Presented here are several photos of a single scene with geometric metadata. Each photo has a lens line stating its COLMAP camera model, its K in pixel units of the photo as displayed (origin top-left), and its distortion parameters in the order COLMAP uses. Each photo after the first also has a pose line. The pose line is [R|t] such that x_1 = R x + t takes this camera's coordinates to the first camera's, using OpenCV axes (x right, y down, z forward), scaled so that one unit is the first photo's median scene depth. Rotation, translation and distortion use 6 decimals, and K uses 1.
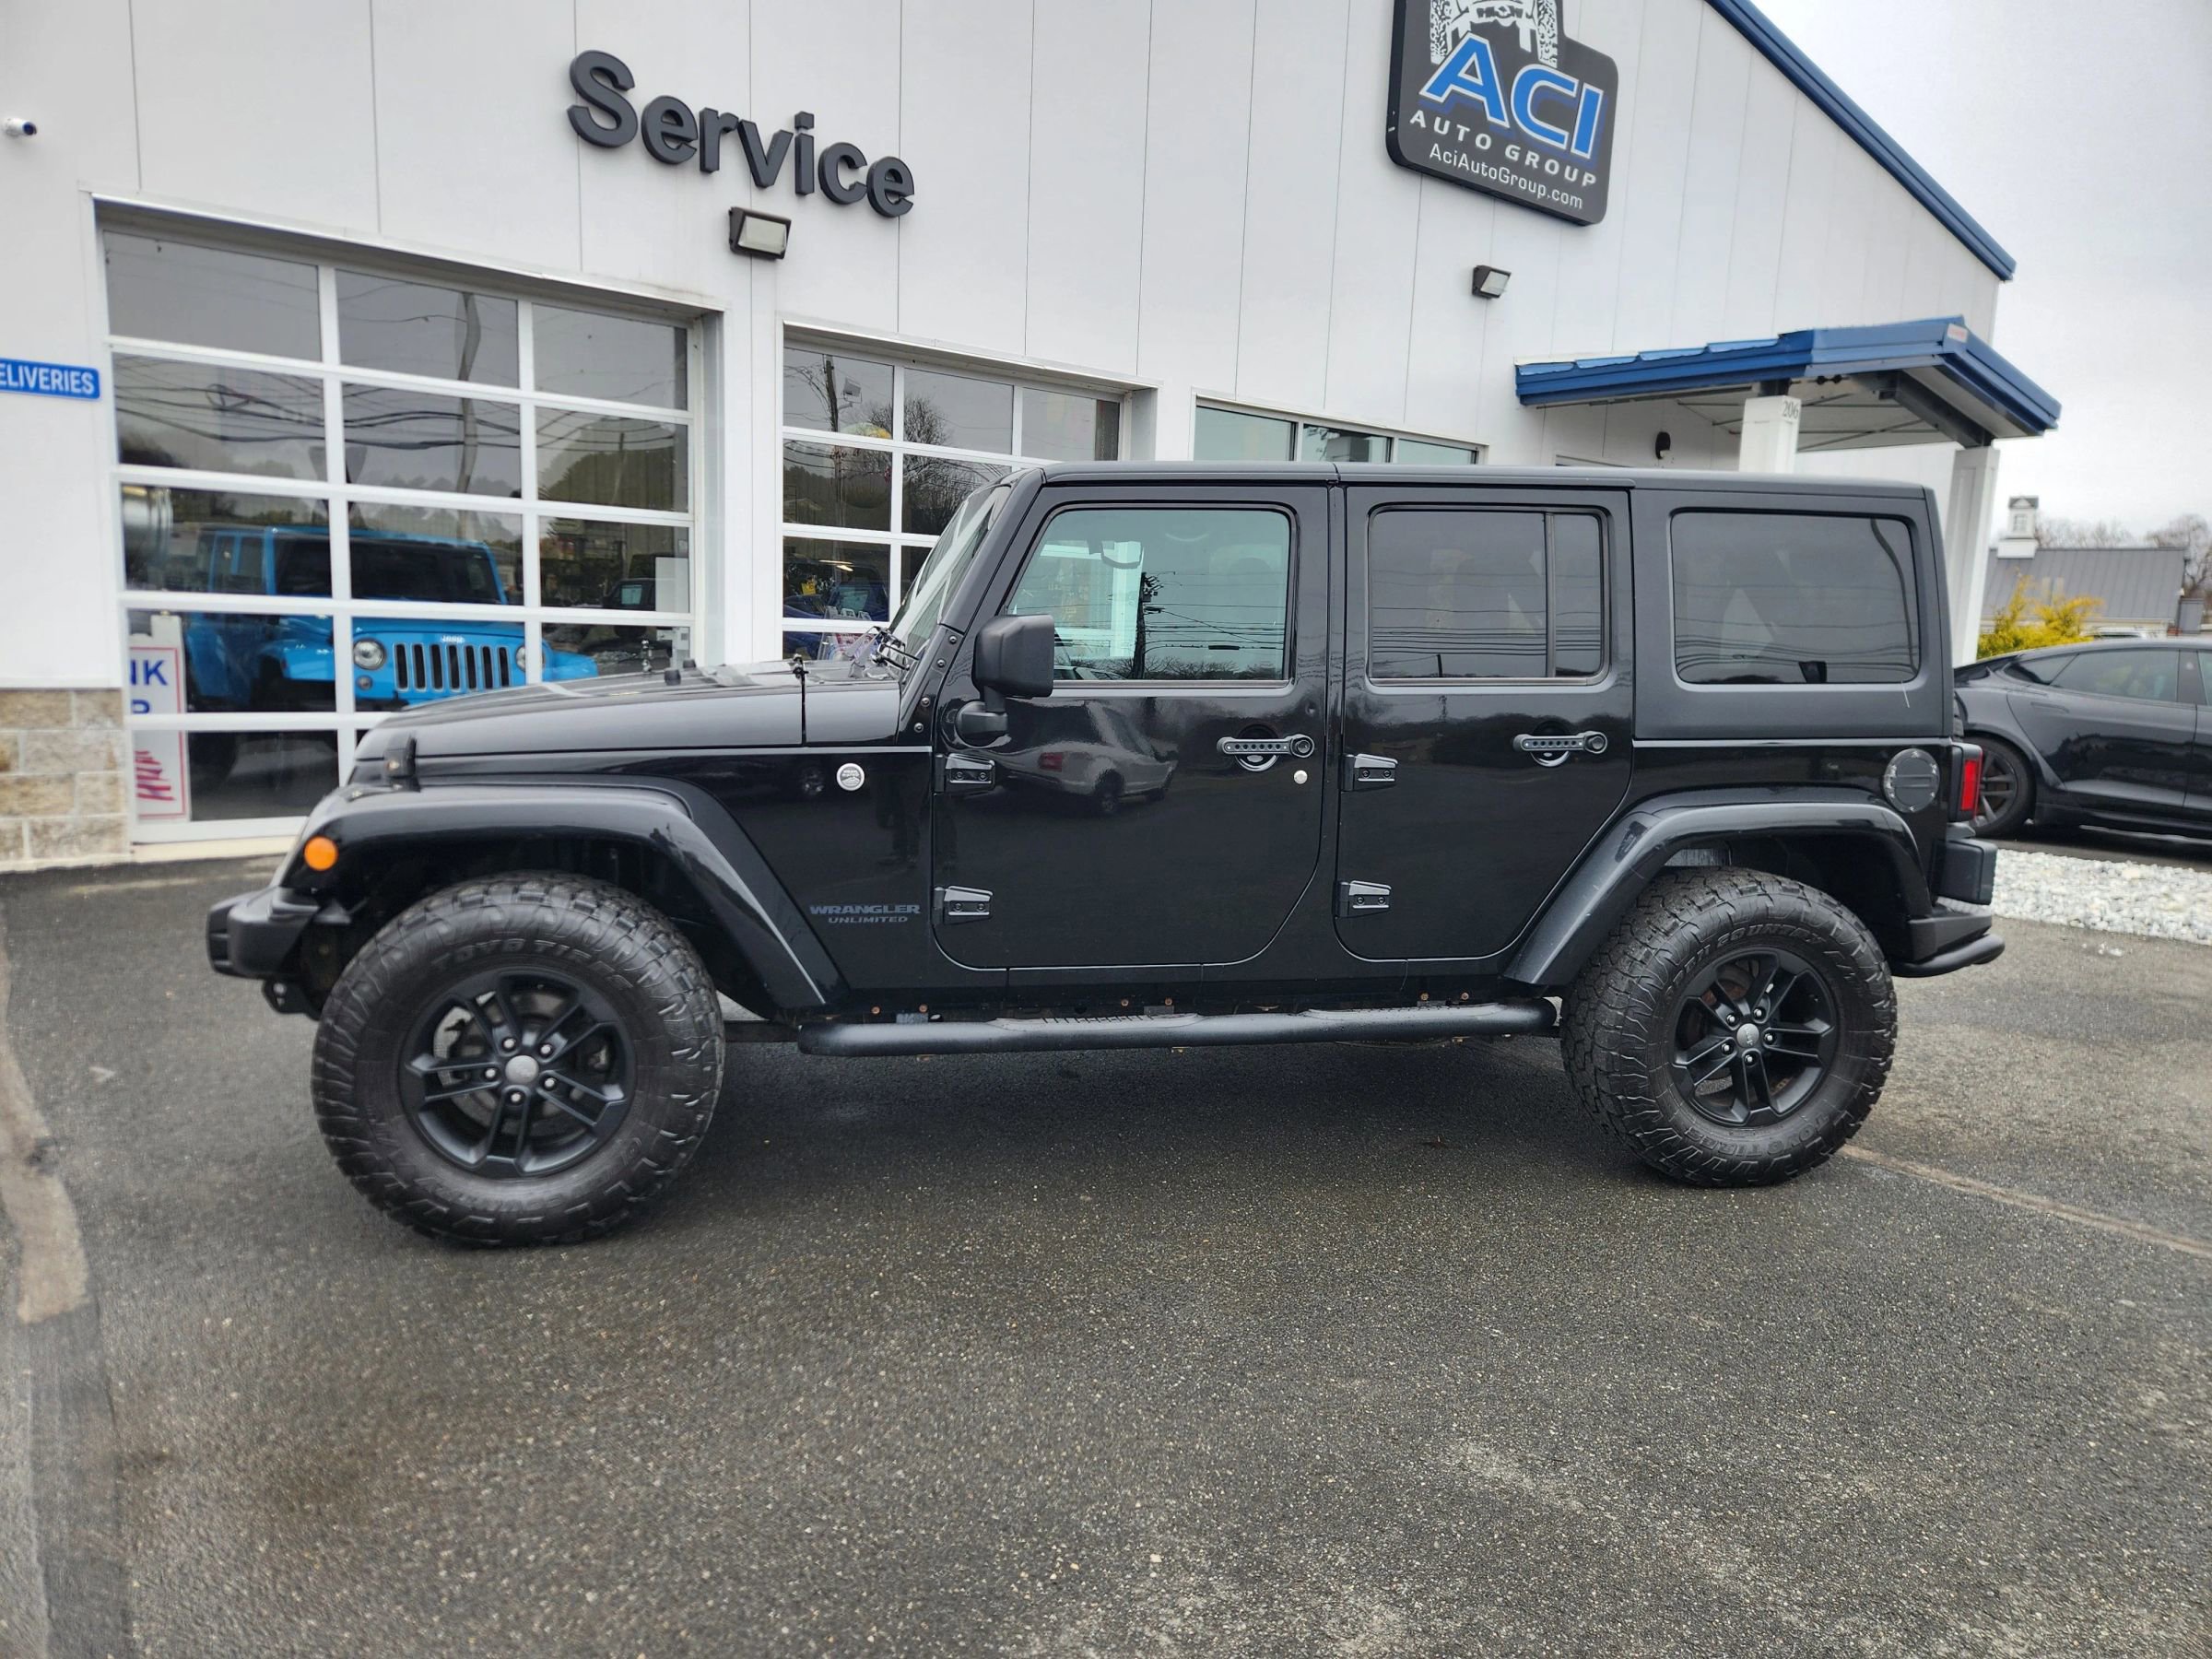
lens RADIAL K [[1478.8, 0, 1093.9], [0, 1478.8, 826.5], [0, 0, 1]] dist [0.066601, -0.052512]
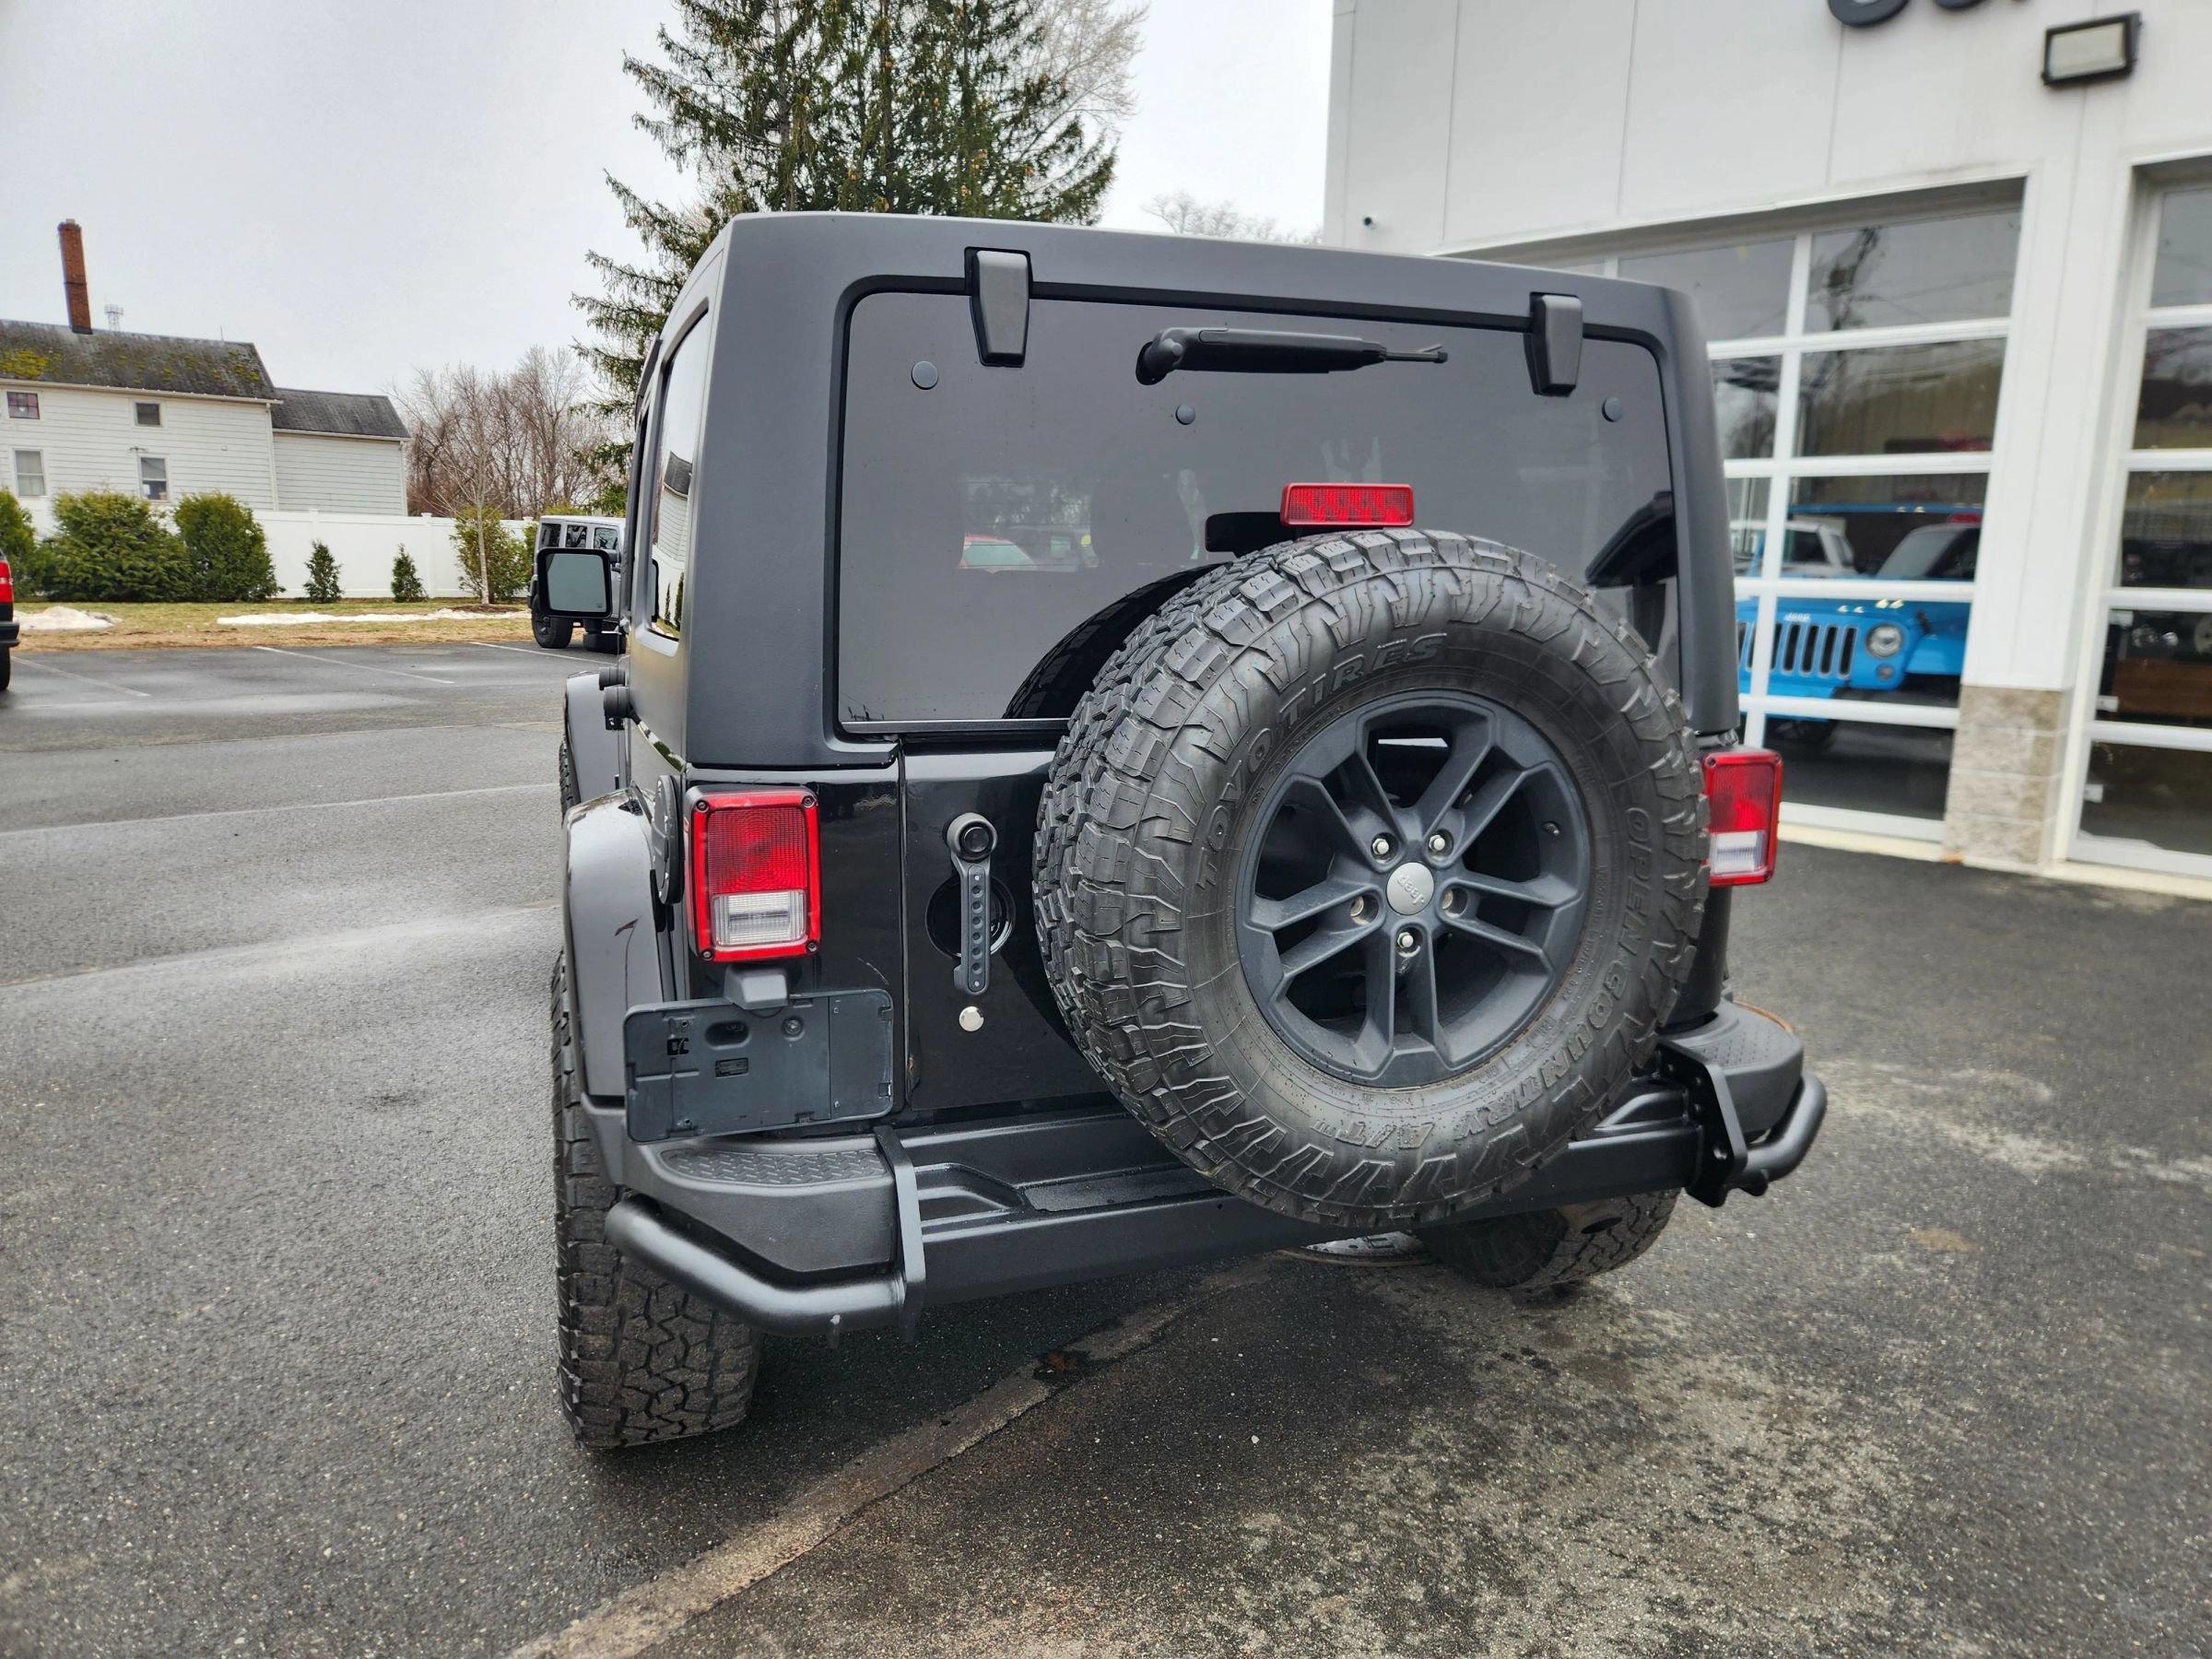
lens RADIAL K [[1478.8, 0, 1111.1], [0, 1478.8, 823.2], [0, 0, 1]] dist [0.066601, -0.052512]
pose [[0.148420, 0.144312, -0.978338, 0.497579], [-0.151081, 0.980991, 0.121783, -0.055982], [0.977316, 0.129733, 0.167401, 0.504829]]
